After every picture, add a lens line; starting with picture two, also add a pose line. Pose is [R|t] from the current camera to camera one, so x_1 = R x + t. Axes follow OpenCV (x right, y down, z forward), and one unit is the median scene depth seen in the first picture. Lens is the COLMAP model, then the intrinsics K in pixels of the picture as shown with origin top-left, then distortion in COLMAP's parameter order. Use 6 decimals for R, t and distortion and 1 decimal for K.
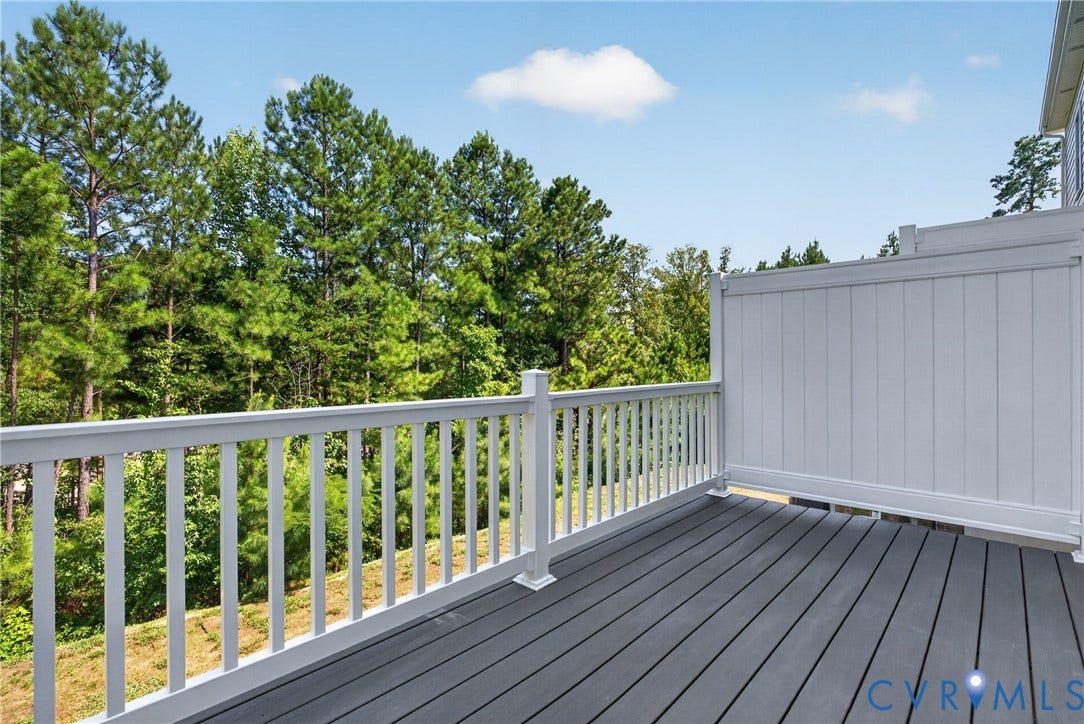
lens RADIAL K [[490.7, 0, 542.5], [0, 490.7, 361.5], [0, 0, 1]] dist [0.001345, 0.000129]
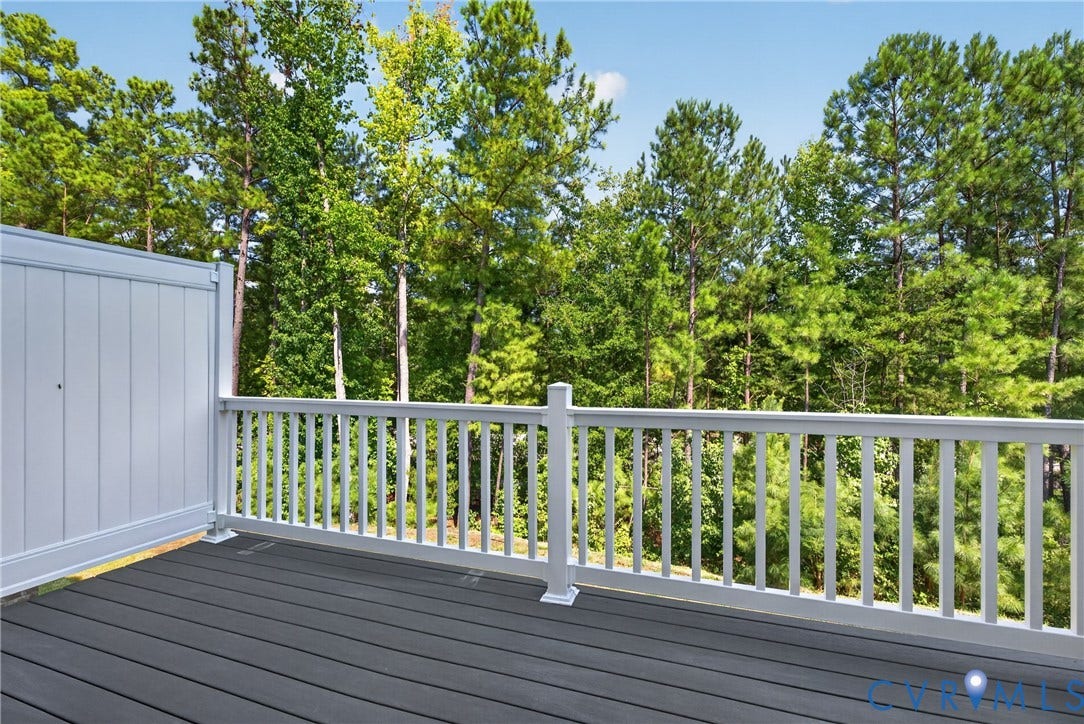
lens RADIAL K [[493.6, 0, 544.1], [0, 493.6, 371.7], [0, 0, 1]] dist [-0.008424, 0.000167]
pose [[0.389610, 0.013016, -0.920888, 0.149047], [0.004240, 0.999864, 0.015927, -0.003061], [0.920970, -0.010110, 0.389502, 0.101483]]
